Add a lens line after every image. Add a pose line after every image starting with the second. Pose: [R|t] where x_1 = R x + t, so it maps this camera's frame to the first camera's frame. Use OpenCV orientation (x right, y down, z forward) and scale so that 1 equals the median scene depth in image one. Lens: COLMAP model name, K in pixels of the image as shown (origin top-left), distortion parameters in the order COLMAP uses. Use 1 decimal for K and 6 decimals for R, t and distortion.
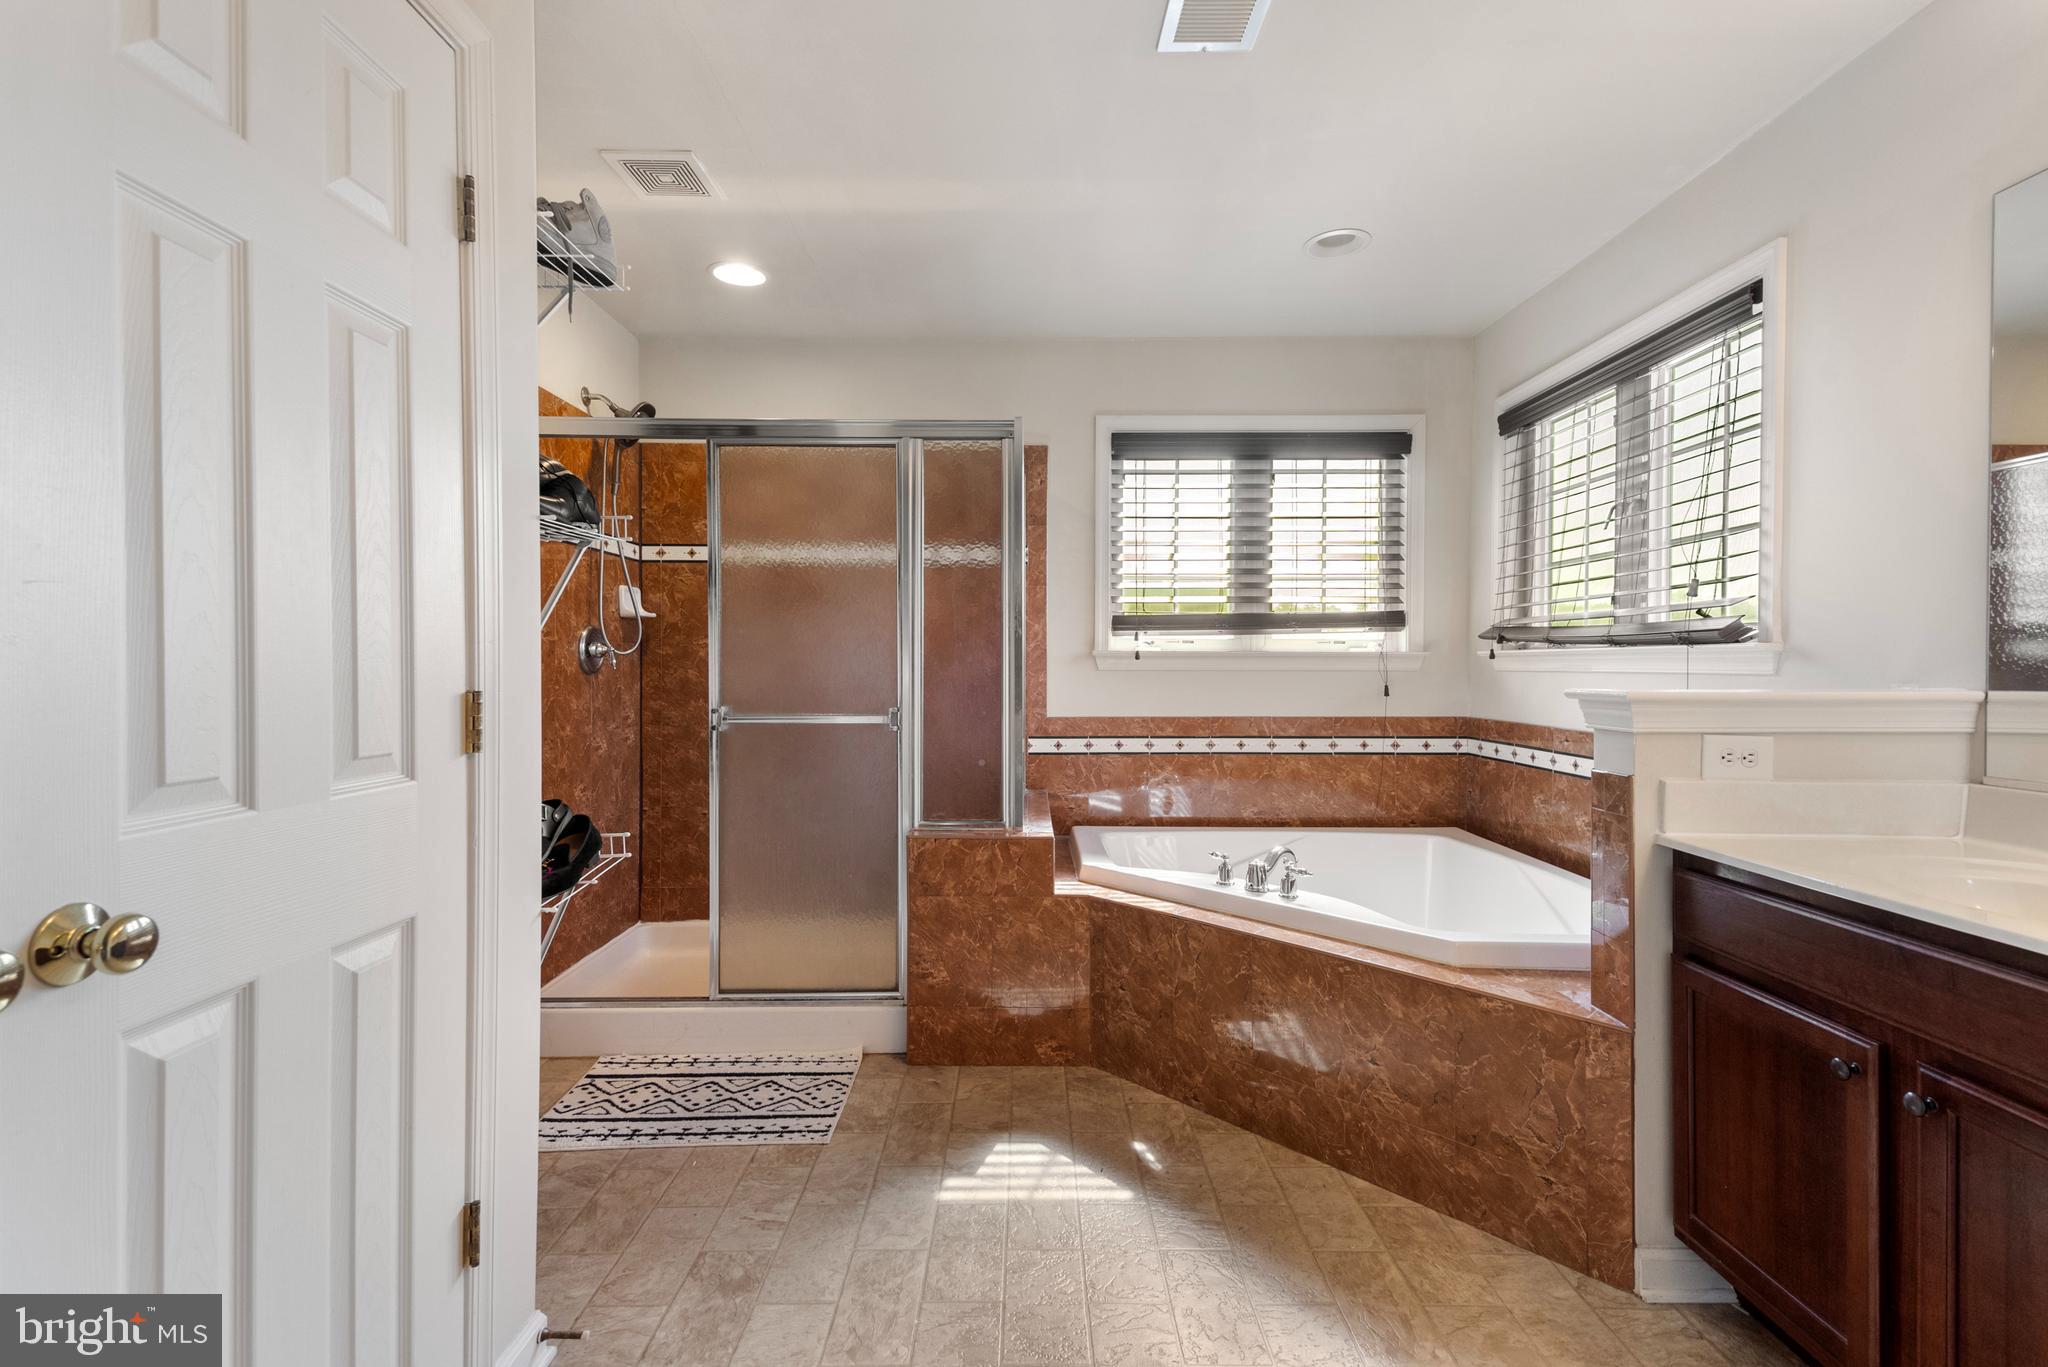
lens RADIAL K [[899.1, 0, 1037.9], [0, 899.1, 671.9], [0, 0, 1]] dist [0.030299, -0.008199]
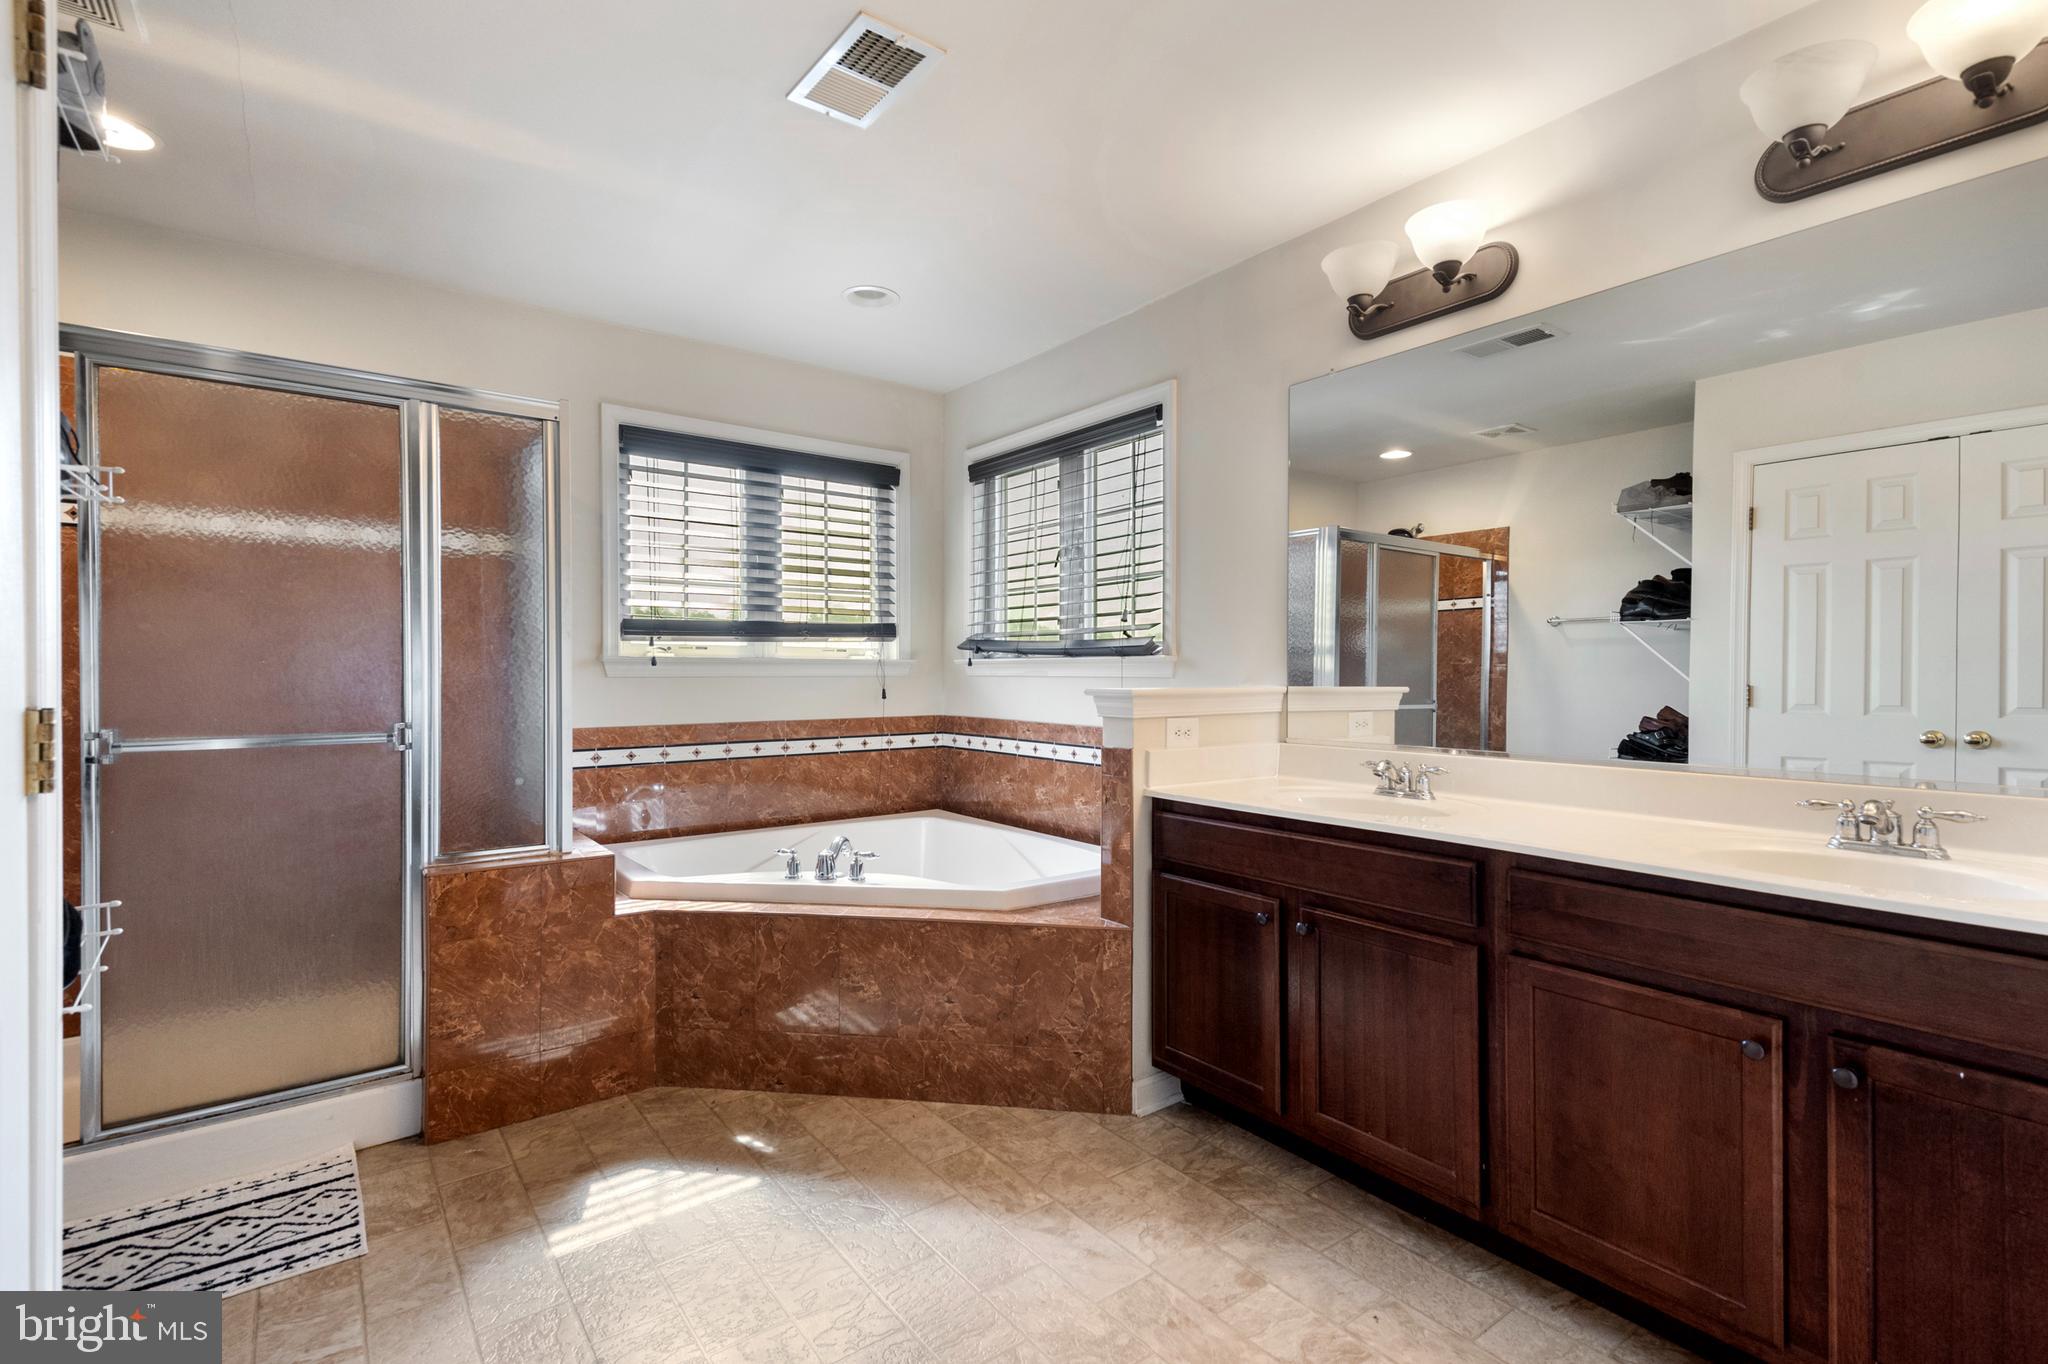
lens RADIAL K [[899.1, 0, 1032.4], [0, 899.1, 678.9], [0, 0, 1]] dist [0.030299, -0.008199]
pose [[0.805354, -0.005921, 0.592765, -0.202361], [0.005591, 0.999982, 0.002393, 0.000429], [-0.592768, 0.001387, 0.805372, -0.023824]]
